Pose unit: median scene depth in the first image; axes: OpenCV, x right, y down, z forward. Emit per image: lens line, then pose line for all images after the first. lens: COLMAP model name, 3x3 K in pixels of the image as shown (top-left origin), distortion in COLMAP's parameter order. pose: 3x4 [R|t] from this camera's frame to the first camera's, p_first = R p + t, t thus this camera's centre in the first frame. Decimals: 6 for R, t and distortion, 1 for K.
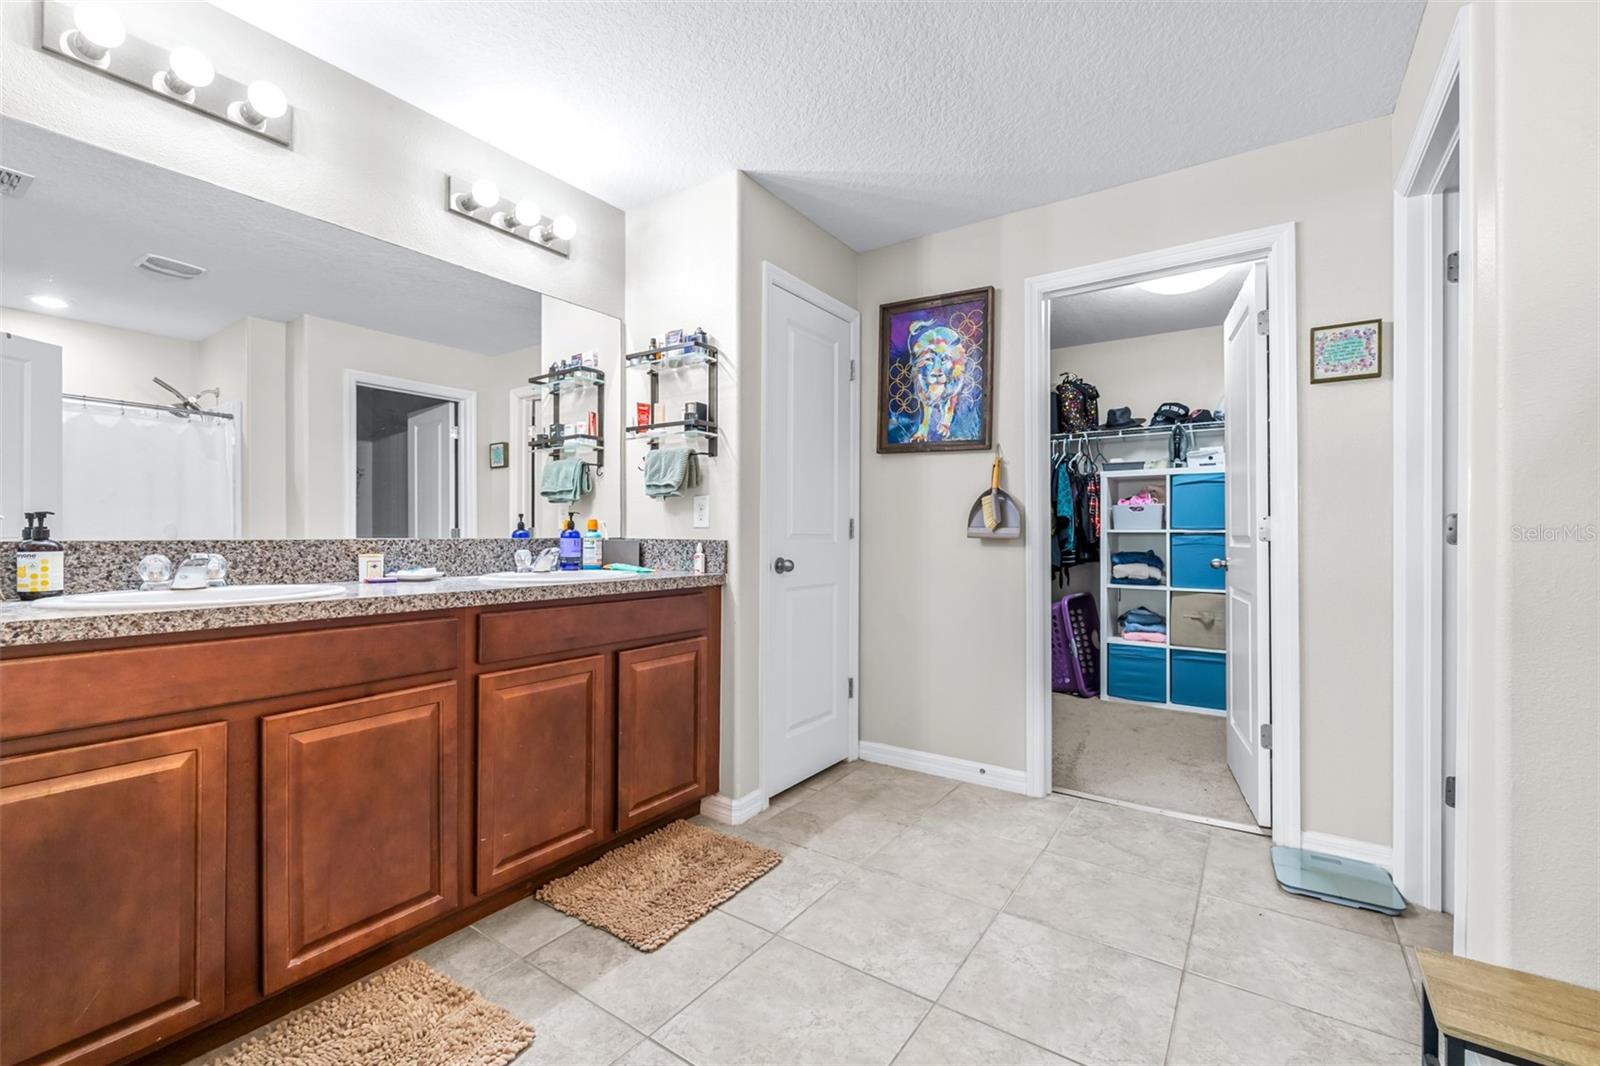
lens RADIAL K [[678.0, 0, 800.0], [0, 678.0, 533.0], [0, 0, 1]] dist [-0.001645, -0.000557]
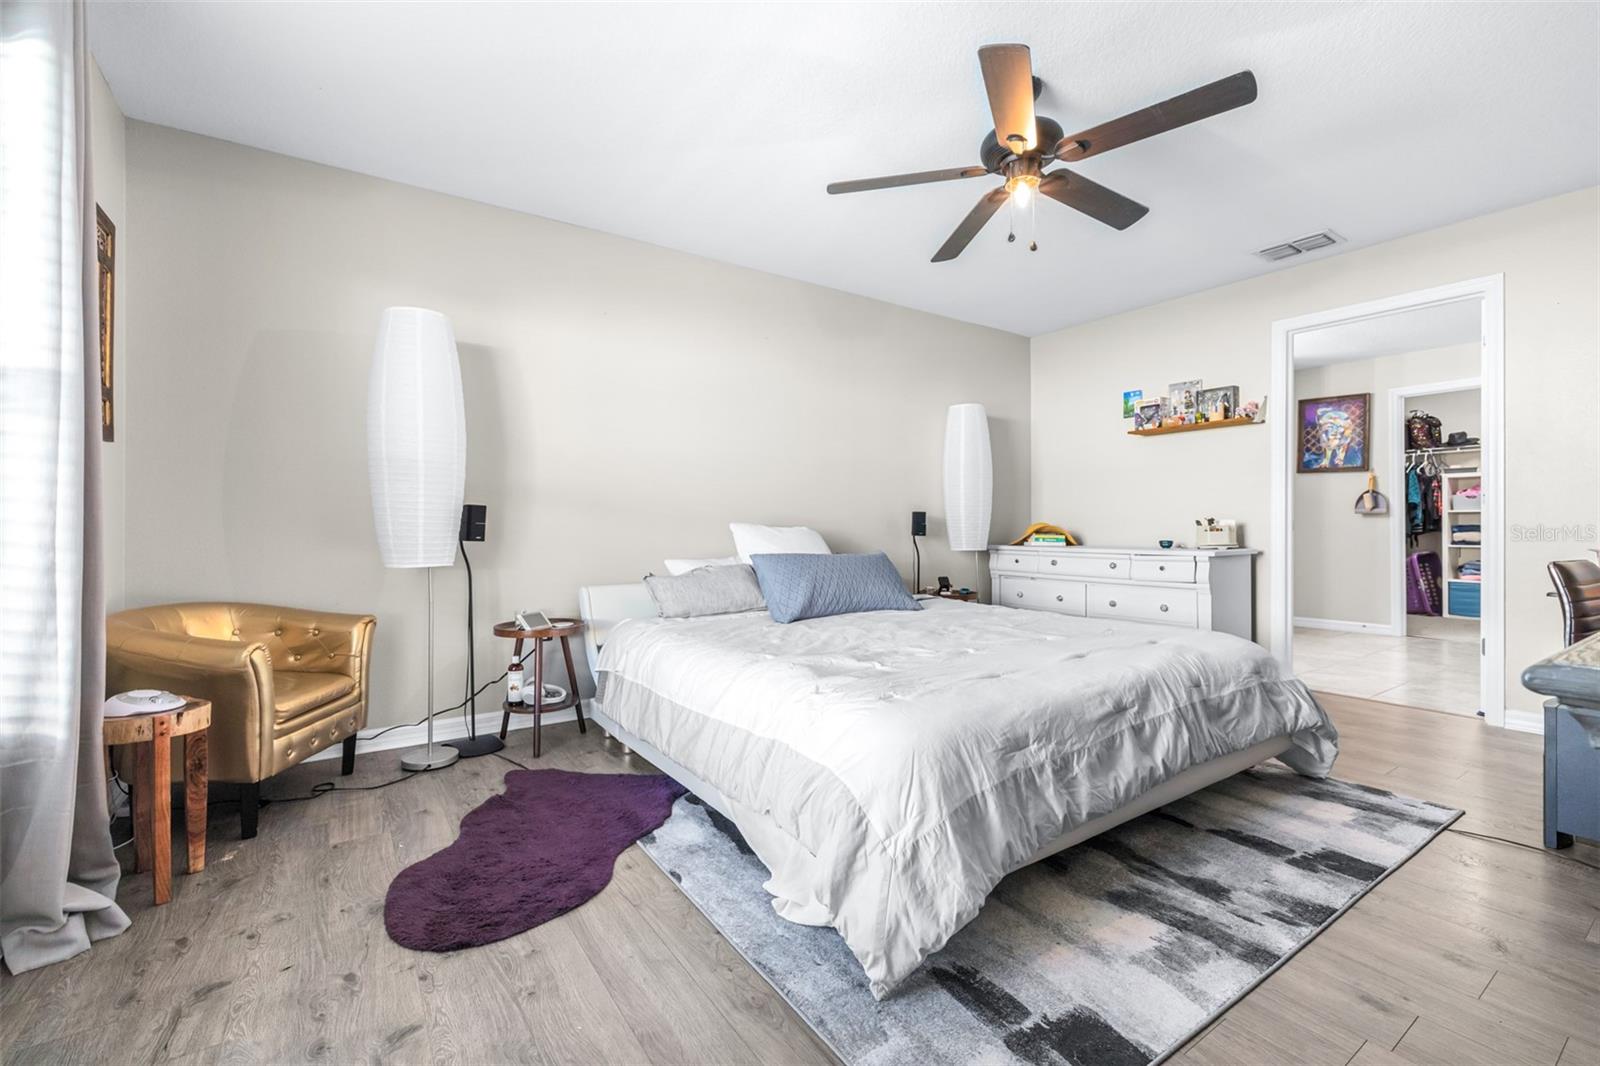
lens RADIAL K [[678.0, 0, 800.0], [0, 678.0, 533.0], [0, 0, 1]] dist [-0.001645, -0.000557]
pose [[0.932863, -0.006459, -0.360173, -0.391725], [0.008170, 0.999961, 0.003229, 0.030139], [0.360138, -0.005955, 0.932880, -1.025460]]
